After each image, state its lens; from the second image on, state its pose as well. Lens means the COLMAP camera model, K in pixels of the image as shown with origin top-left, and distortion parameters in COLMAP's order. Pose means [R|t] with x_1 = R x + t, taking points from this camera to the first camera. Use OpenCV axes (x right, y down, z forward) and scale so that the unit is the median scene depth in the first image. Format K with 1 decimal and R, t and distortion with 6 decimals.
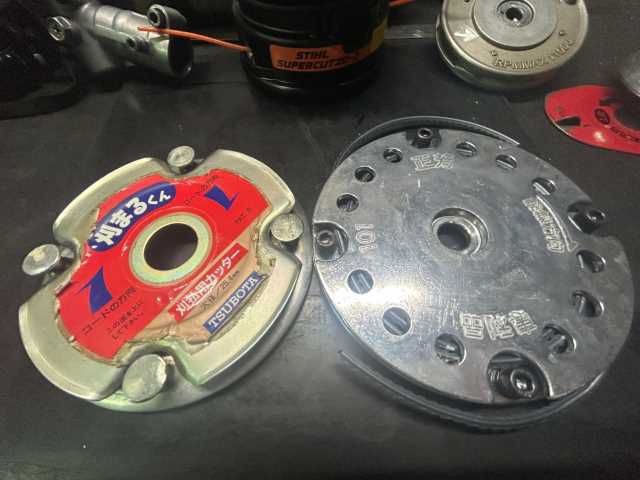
lens RADIAL K [[259.1, 0, 320.0], [0, 259.1, 240.0], [0, 0, 1]] dist [0.002107, 0.000401]
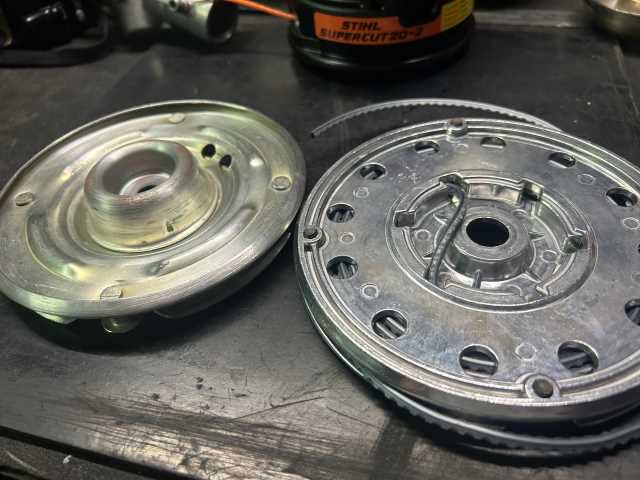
lens RADIAL K [[481.2, 0, 320.0], [0, 481.2, 240.0], [0, 0, 1]] dist [-0.004908, -0.005695]
pose [[0.965700, 0.157264, -0.206619, 0.277089], [-0.200987, 0.956526, -0.211337, 0.318453], [0.164400, 0.245616, 0.955325, -0.355210]]
